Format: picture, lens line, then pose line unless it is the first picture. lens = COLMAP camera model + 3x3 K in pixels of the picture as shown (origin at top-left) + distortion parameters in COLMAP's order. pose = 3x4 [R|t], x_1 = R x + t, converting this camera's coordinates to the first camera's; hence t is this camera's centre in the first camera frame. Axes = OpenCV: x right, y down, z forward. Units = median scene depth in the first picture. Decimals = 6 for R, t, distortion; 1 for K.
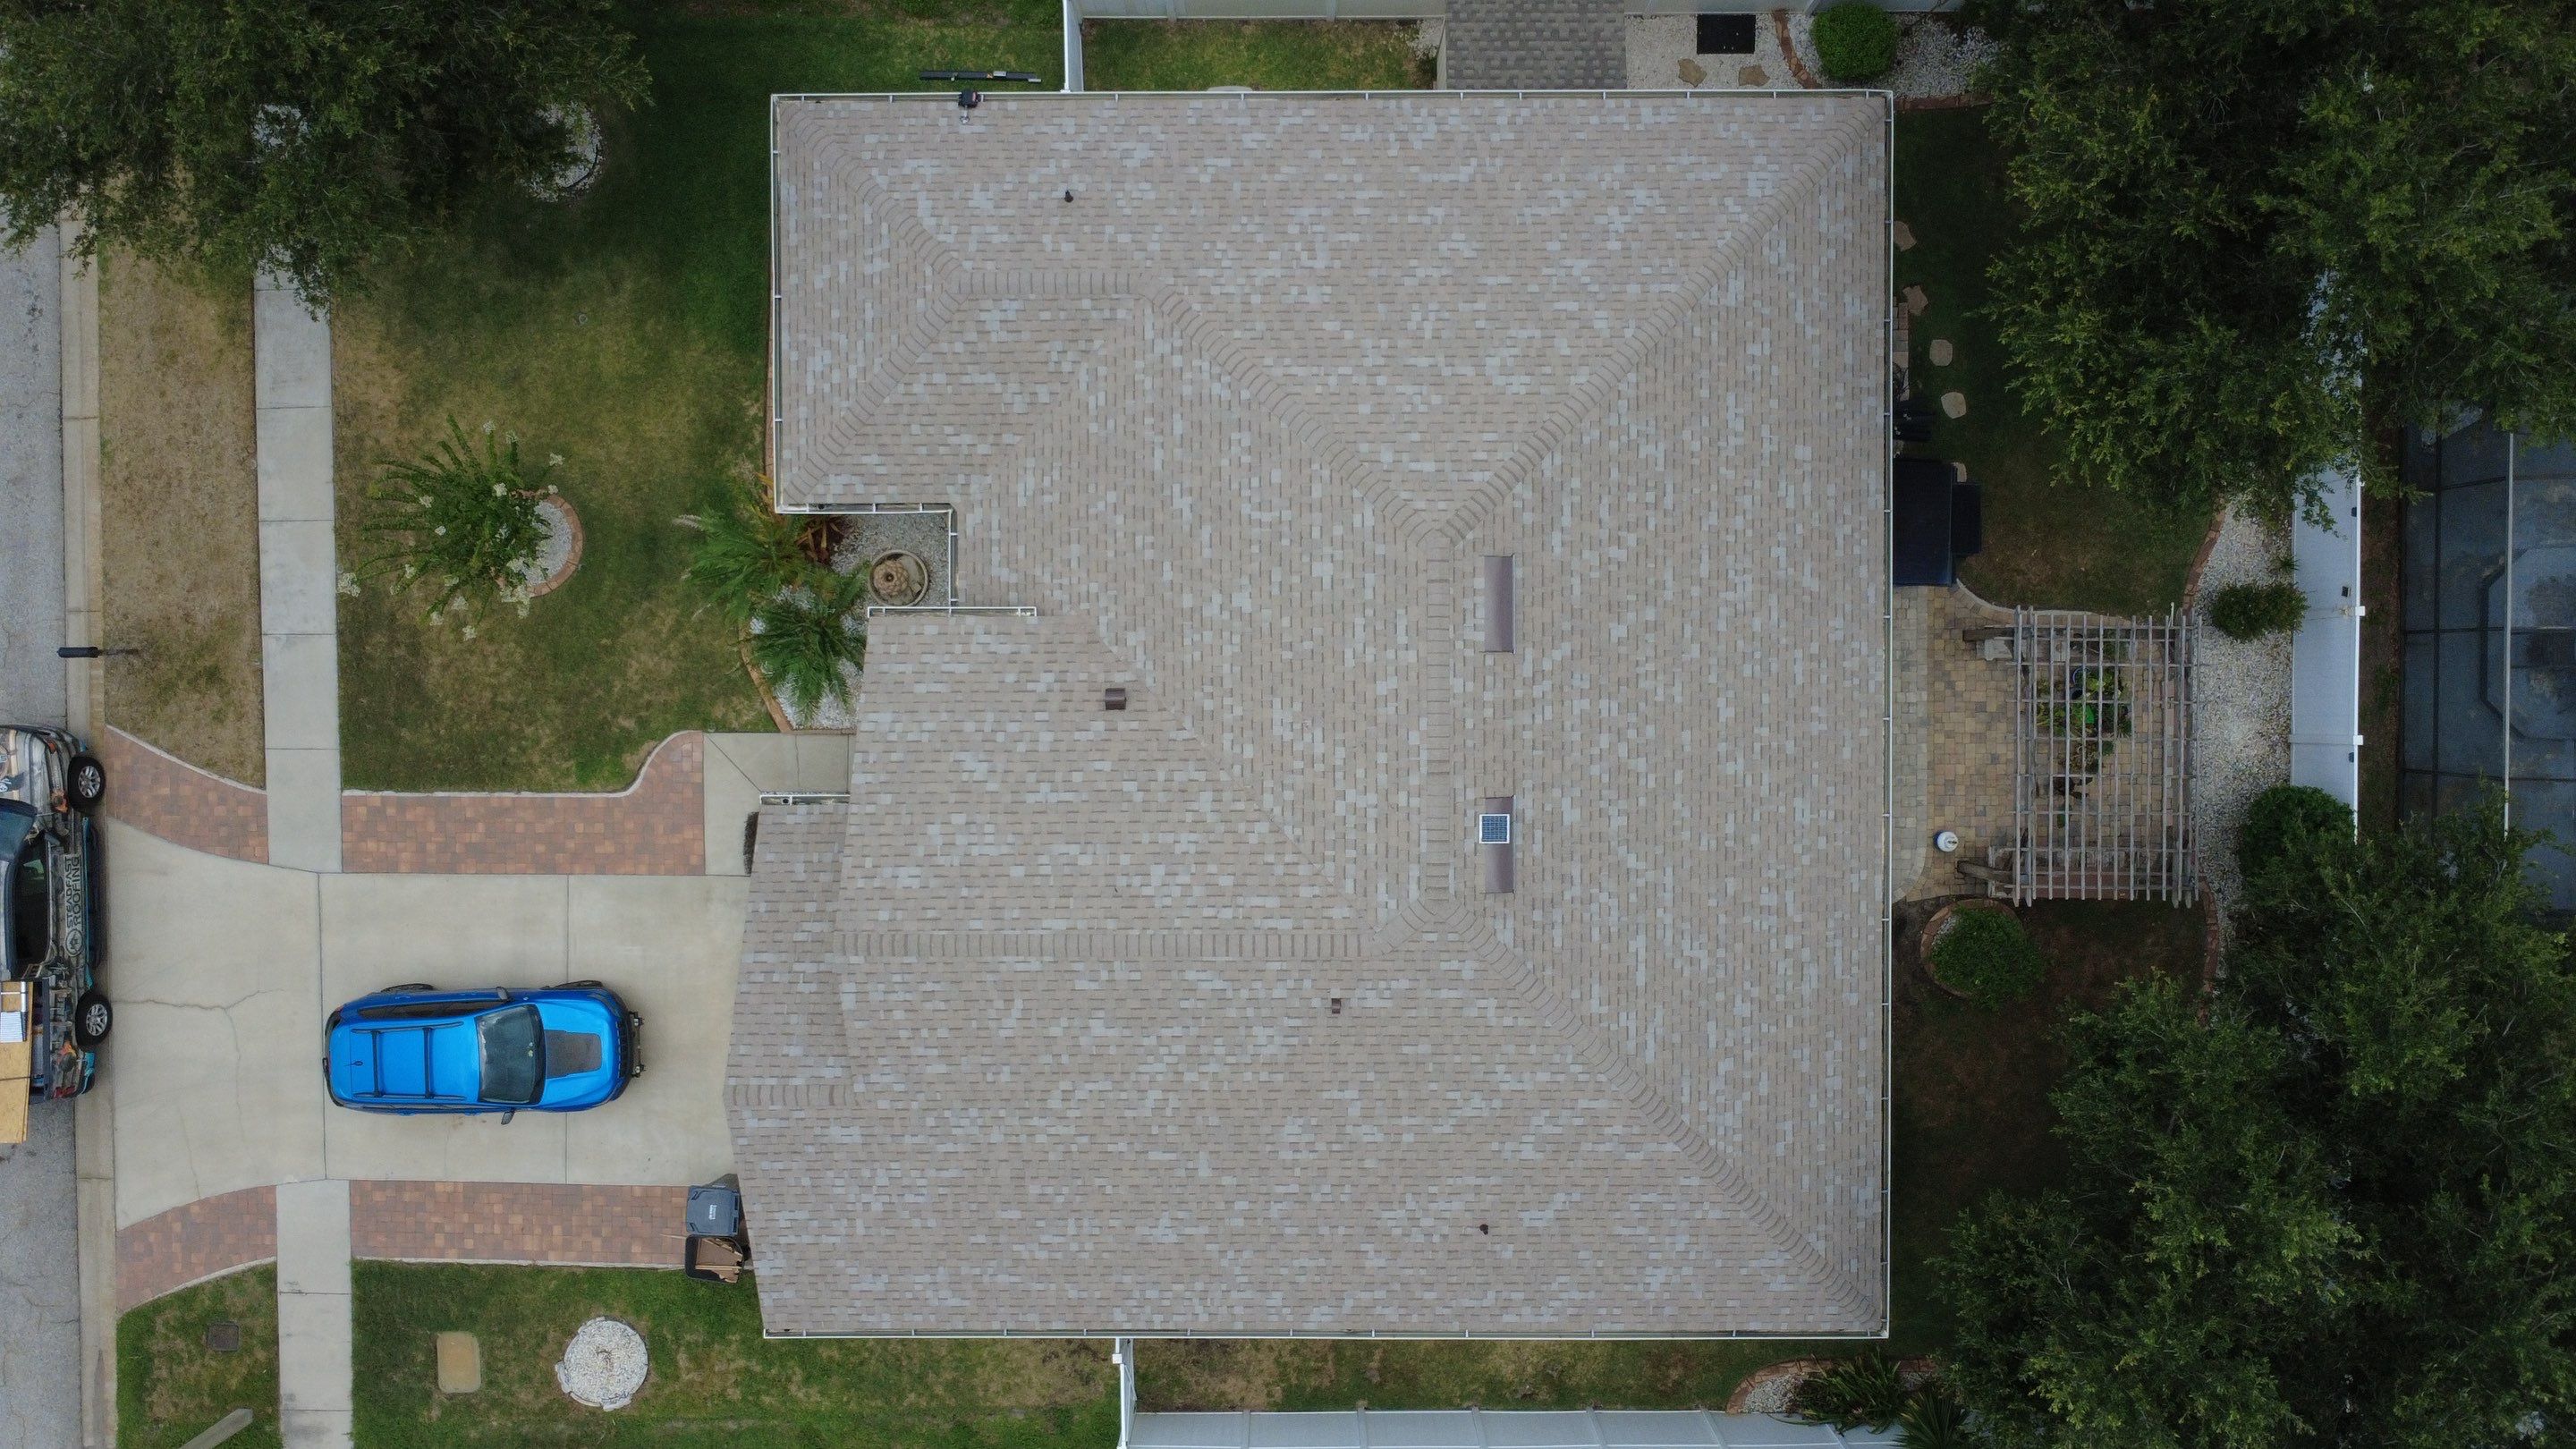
lens RADIAL K [[1878.8, 0, 1284.2], [0, 1878.8, 720.3], [0, 0, 1]] dist [-0.002715, 0.005886]
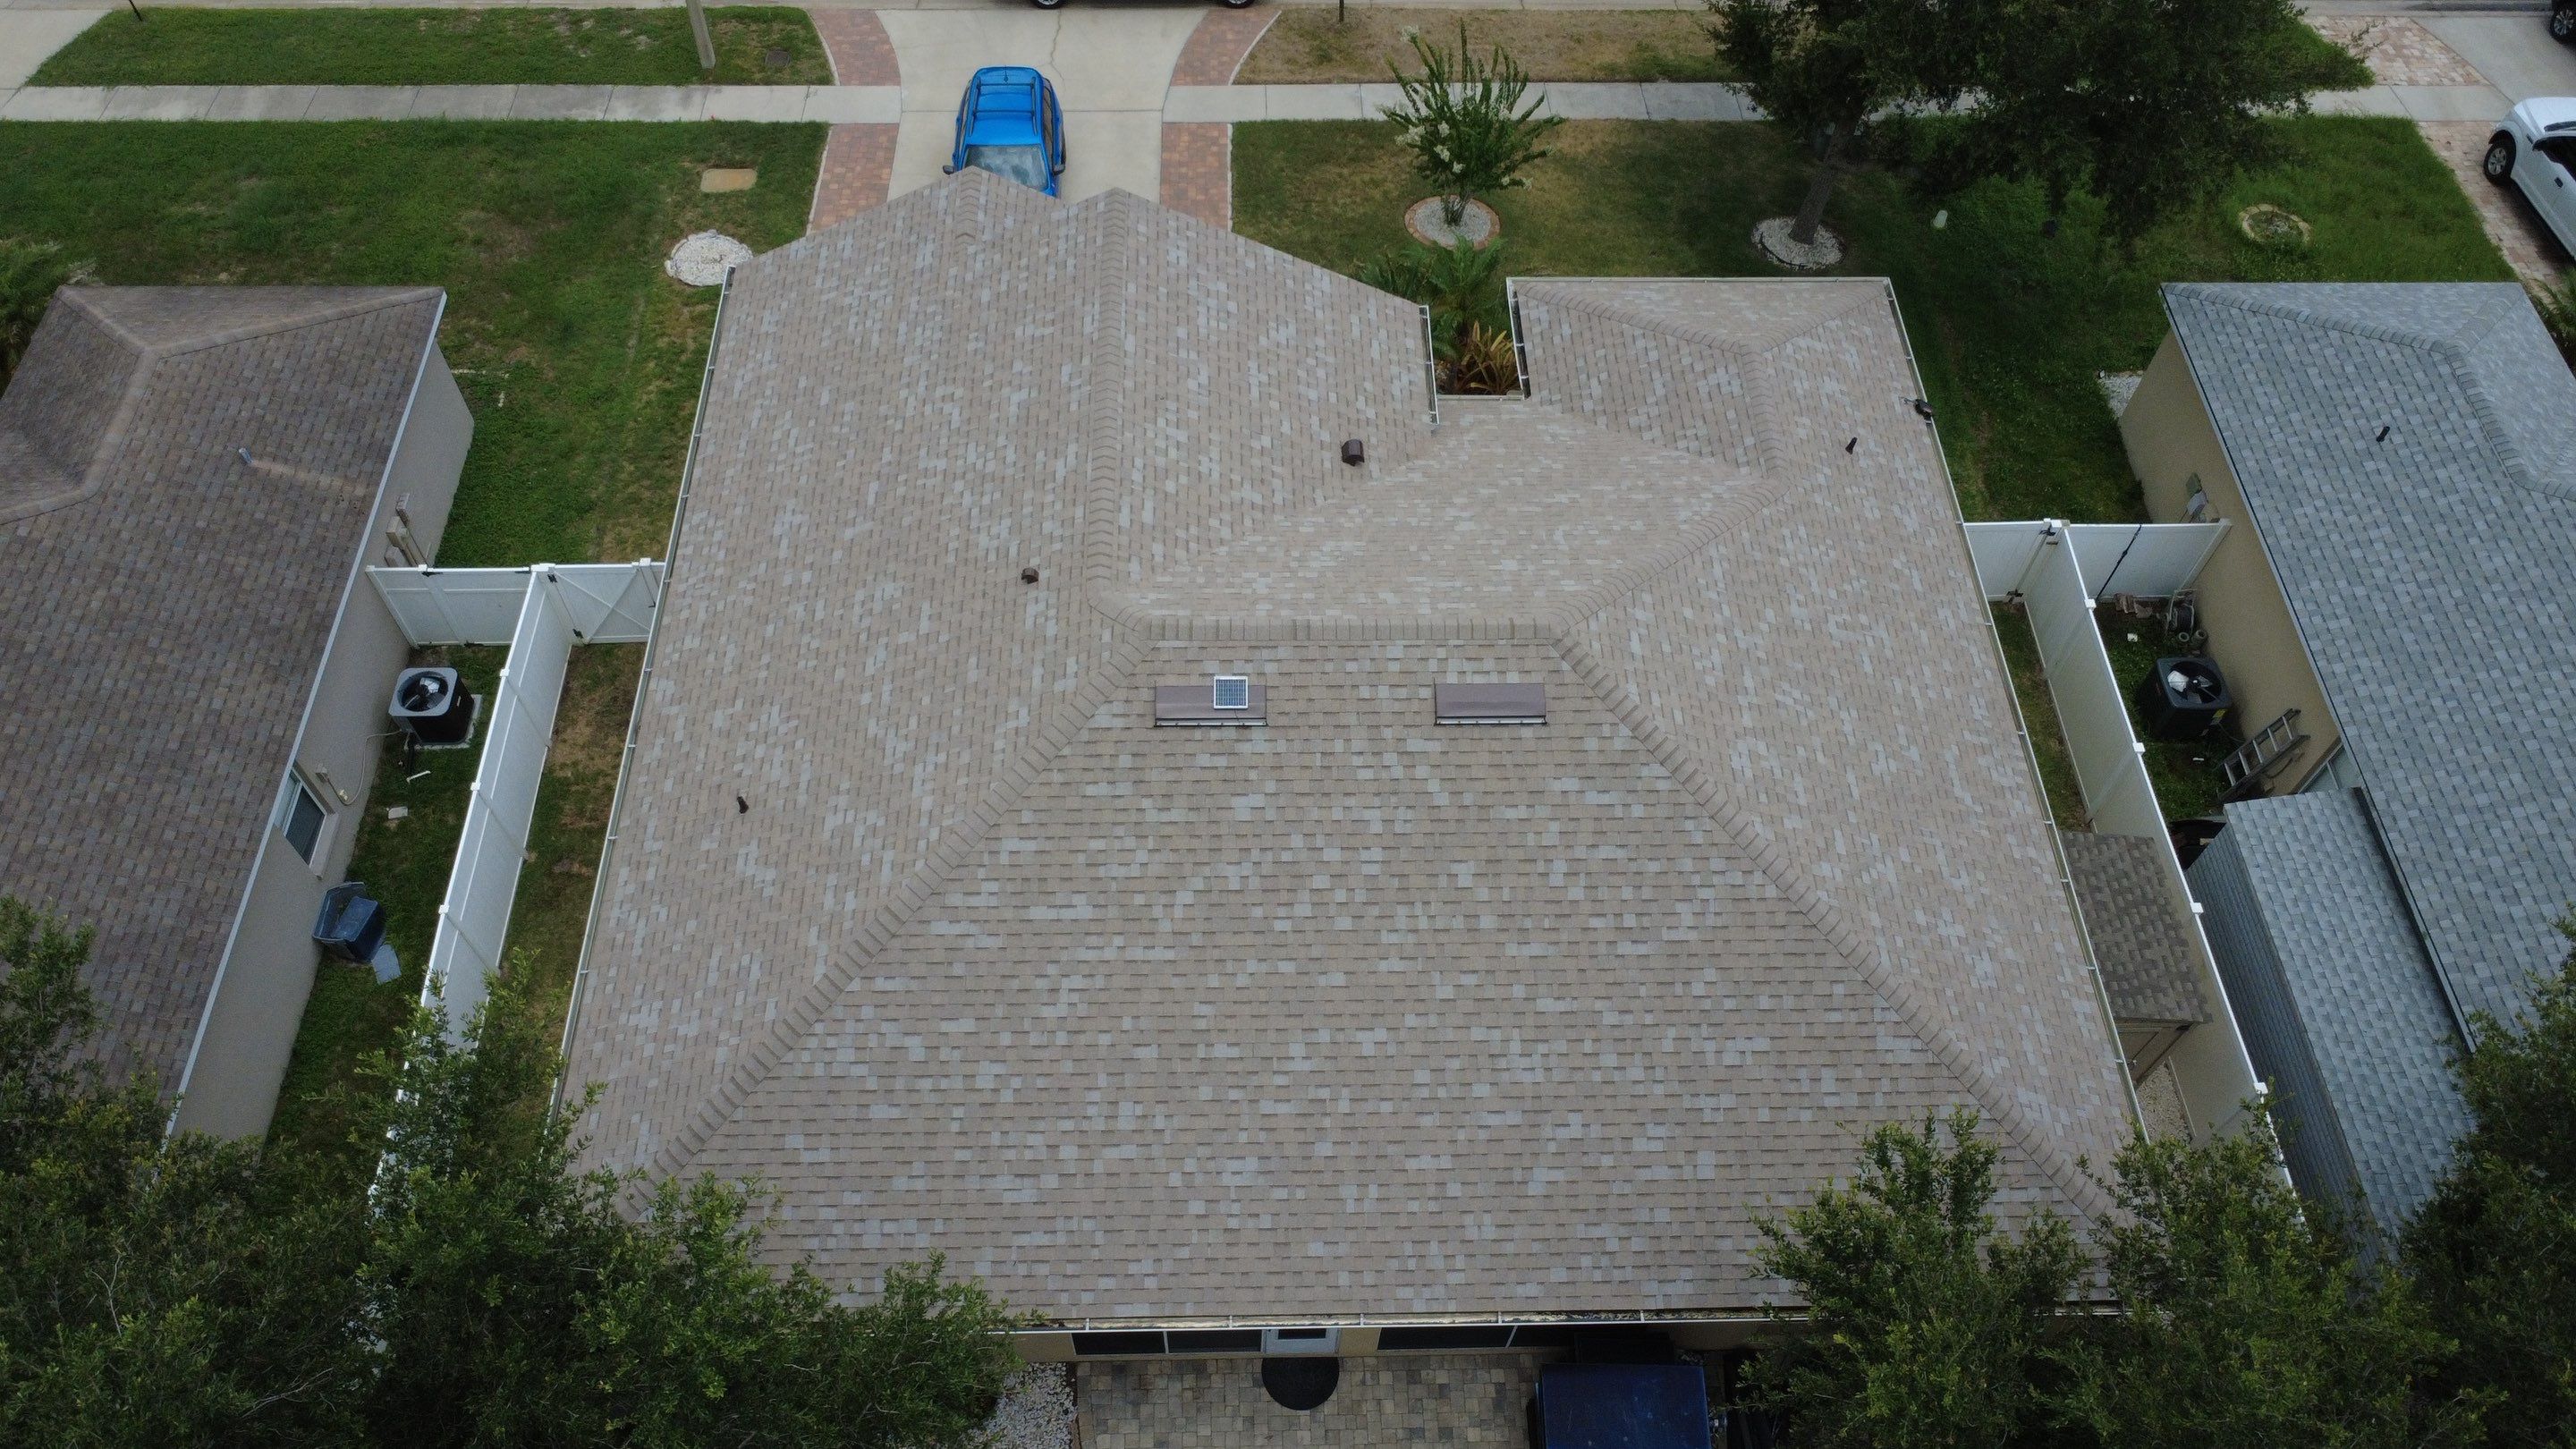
lens RADIAL K [[1878.8, 0, 1284.2], [0, 1878.8, 720.3], [0, 0, 1]] dist [-0.002715, 0.005886]
pose [[0.021963, 0.826580, -0.562391, 0.556208], [-0.998847, -0.005883, -0.047654, 0.068047], [-0.042698, 0.562789, 0.825497, 0.270297]]
